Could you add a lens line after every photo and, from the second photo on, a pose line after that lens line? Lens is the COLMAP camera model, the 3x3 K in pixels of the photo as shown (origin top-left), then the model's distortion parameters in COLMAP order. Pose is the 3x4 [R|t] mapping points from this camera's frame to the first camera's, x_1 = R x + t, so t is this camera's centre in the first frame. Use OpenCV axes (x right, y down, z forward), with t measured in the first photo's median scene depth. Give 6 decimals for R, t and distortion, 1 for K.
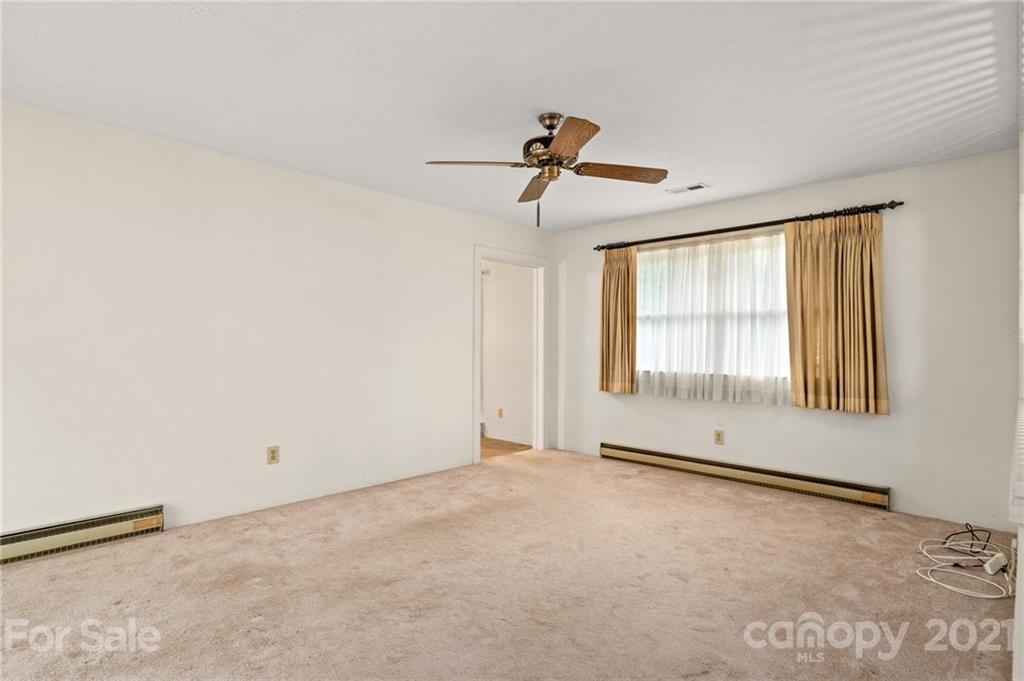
lens RADIAL K [[527.9, 0, 514.9], [0, 527.9, 344.5], [0, 0, 1]] dist [0.033854, -0.000009]
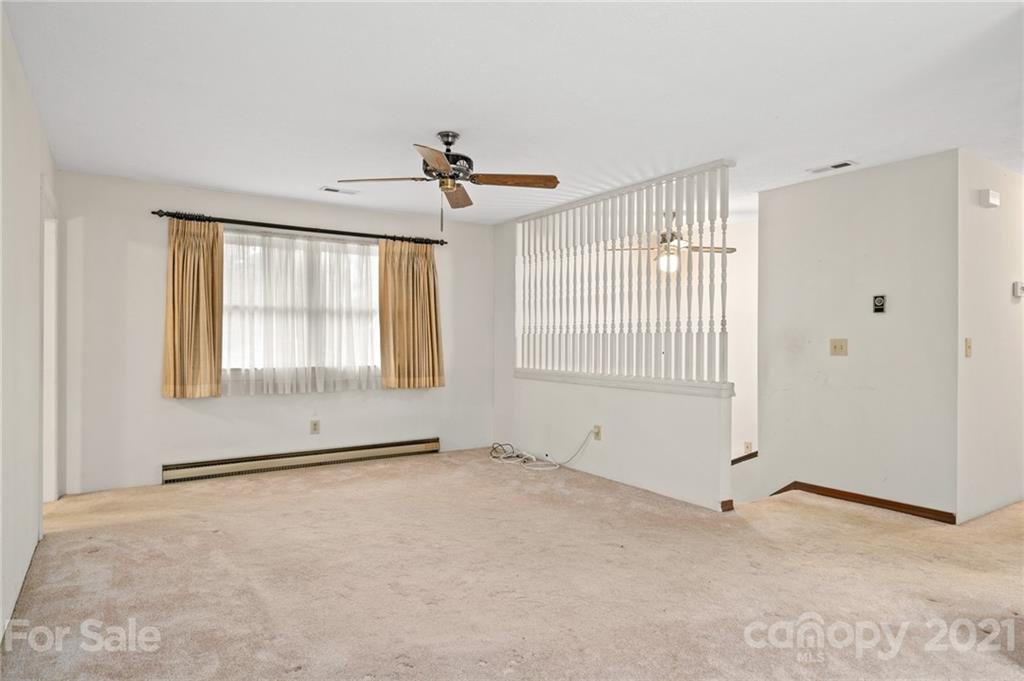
lens RADIAL K [[599.8, 0, 513.6], [0, 599.8, 343.0], [0, 0, 1]] dist [-0.005078, -0.001814]
pose [[0.220951, -0.011994, 0.975211, -0.677700], [-0.001174, 0.999920, 0.012564, -0.006070], [-0.975284, -0.003921, 0.220920, 0.358985]]
